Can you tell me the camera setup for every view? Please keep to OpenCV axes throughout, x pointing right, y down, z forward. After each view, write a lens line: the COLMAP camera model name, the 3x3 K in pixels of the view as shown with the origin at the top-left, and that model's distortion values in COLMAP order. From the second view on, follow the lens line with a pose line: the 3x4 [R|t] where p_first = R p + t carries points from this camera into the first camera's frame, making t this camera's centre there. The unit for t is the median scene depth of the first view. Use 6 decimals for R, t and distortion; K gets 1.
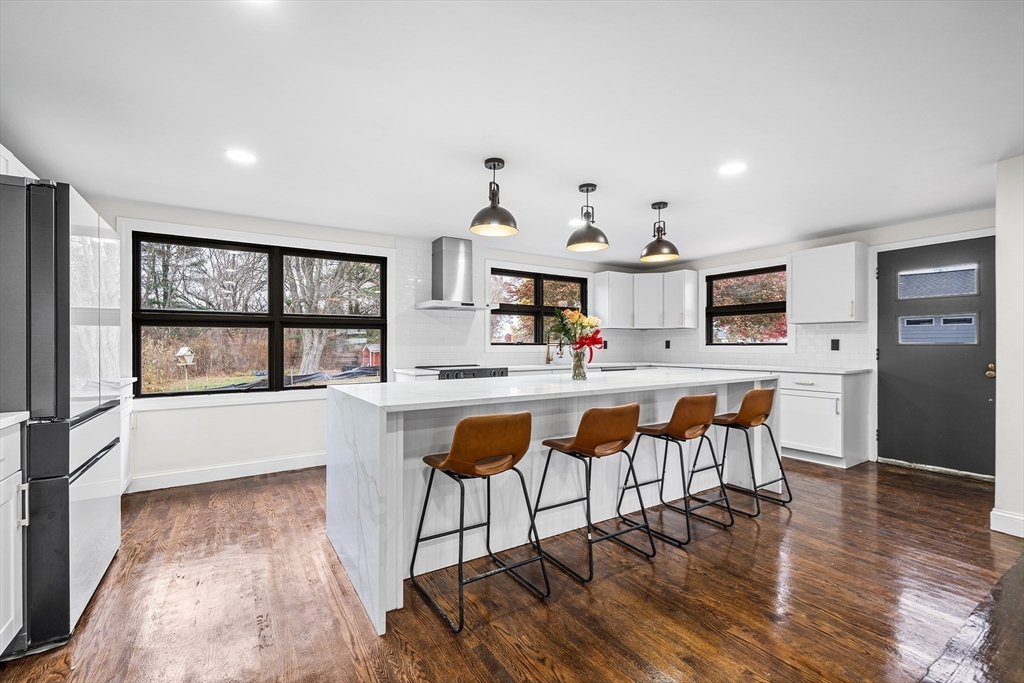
lens RADIAL K [[453.0, 0, 503.6], [0, 453.0, 345.0], [0, 0, 1]] dist [0.005446, 0.000141]
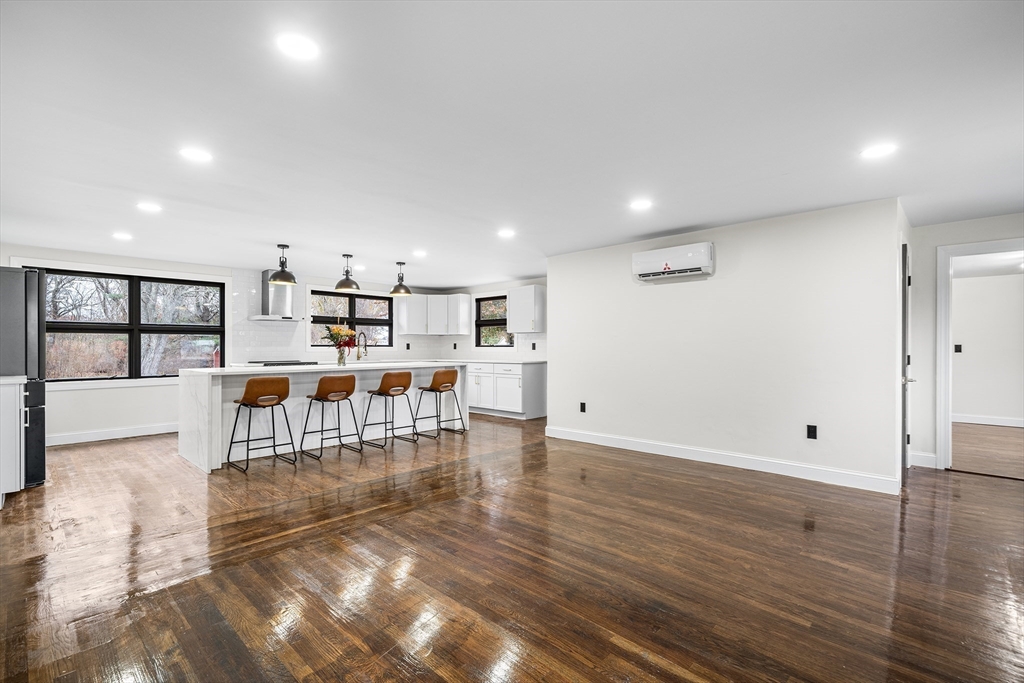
lens RADIAL K [[483.6, 0, 503.6], [0, 483.6, 345.5], [0, 0, 1]] dist [0.010792, 0.000474]
pose [[0.972311, 0.001288, 0.233686, 0.219494], [-0.000258, 0.999990, -0.004438, 0.004006], [-0.233689, 0.004255, 0.972302, -0.628712]]
